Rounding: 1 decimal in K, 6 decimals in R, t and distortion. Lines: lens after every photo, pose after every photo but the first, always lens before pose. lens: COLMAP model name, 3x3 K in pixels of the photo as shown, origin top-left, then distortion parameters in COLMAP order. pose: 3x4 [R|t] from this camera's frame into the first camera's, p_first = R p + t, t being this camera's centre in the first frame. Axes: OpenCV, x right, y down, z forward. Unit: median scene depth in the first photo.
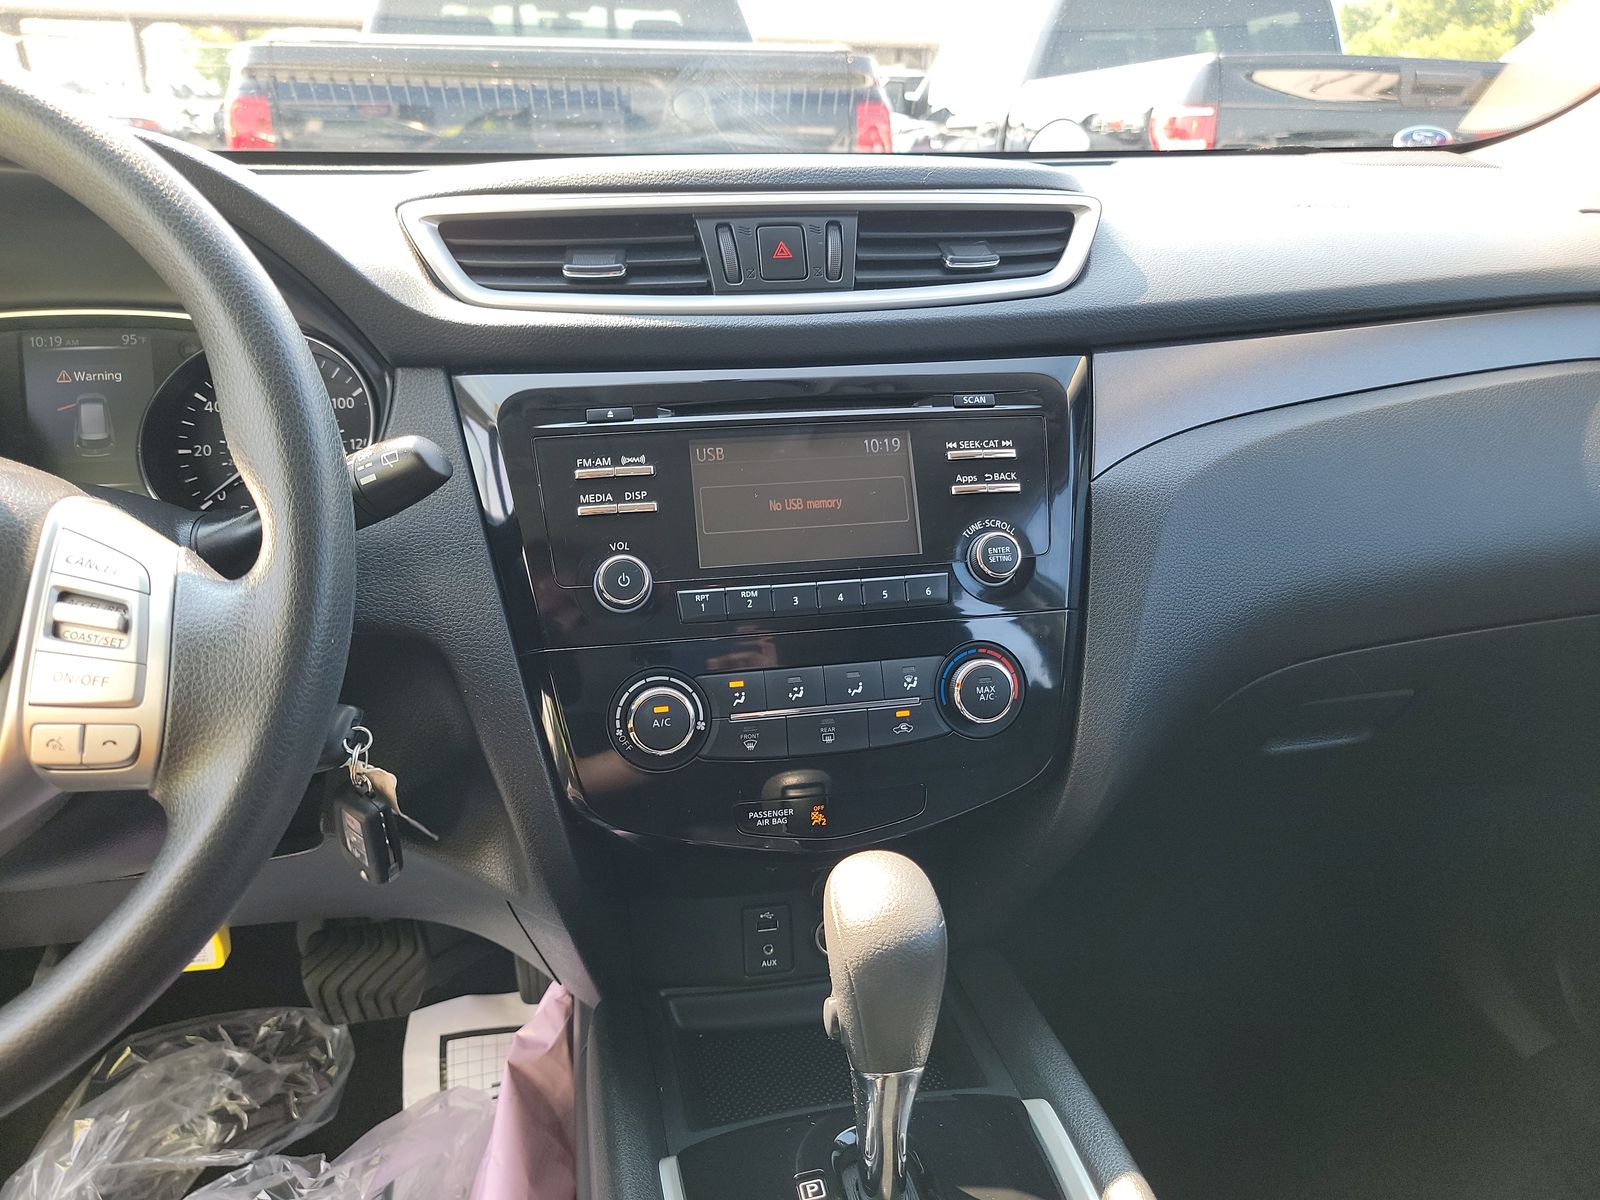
lens RADIAL K [[1141.4, 0, 804.8], [0, 1141.4, 593.1], [0, 0, 1]] dist [0.058420, -0.045625]
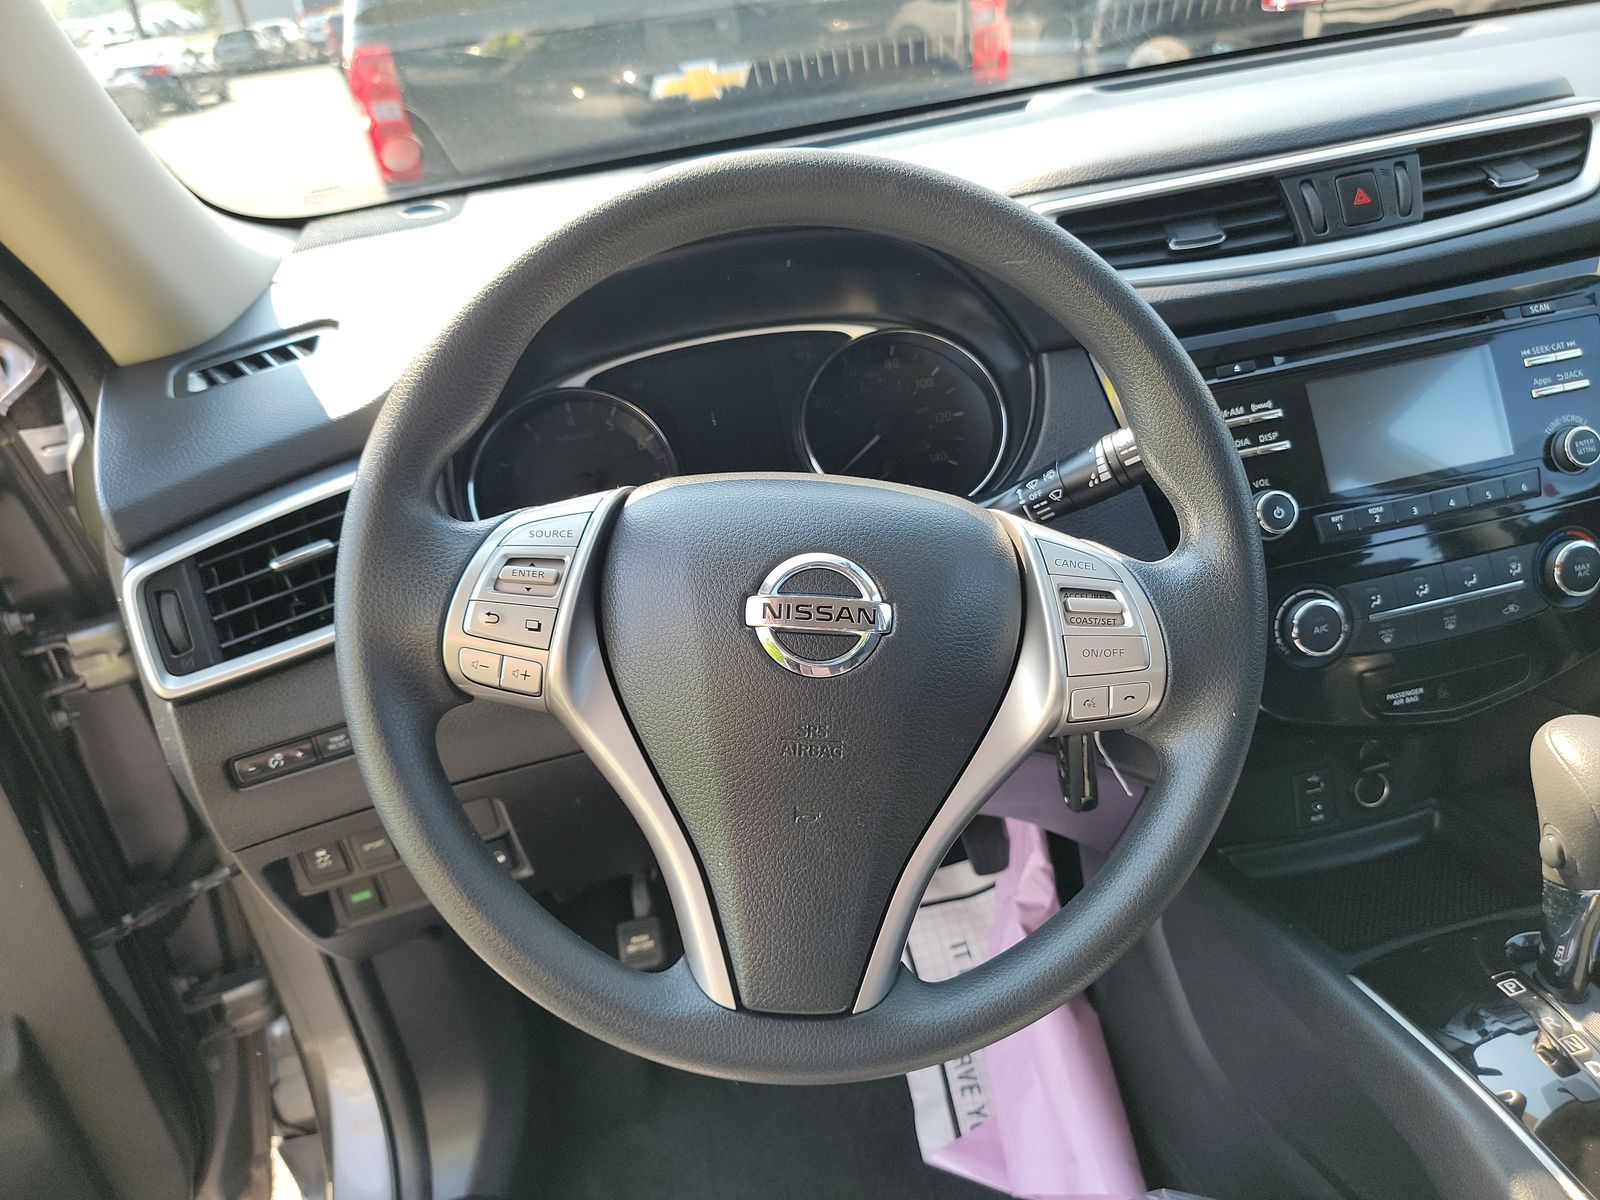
lens RADIAL K [[1141.4, 0, 794.0], [0, 1141.4, 602.3], [0, 0, 1]] dist [0.058420, -0.045625]
pose [[0.991667, -0.117629, -0.052539, -0.562713], [0.122945, 0.985942, 0.113147, -0.108146], [0.038491, -0.118663, 0.992188, -0.184627]]
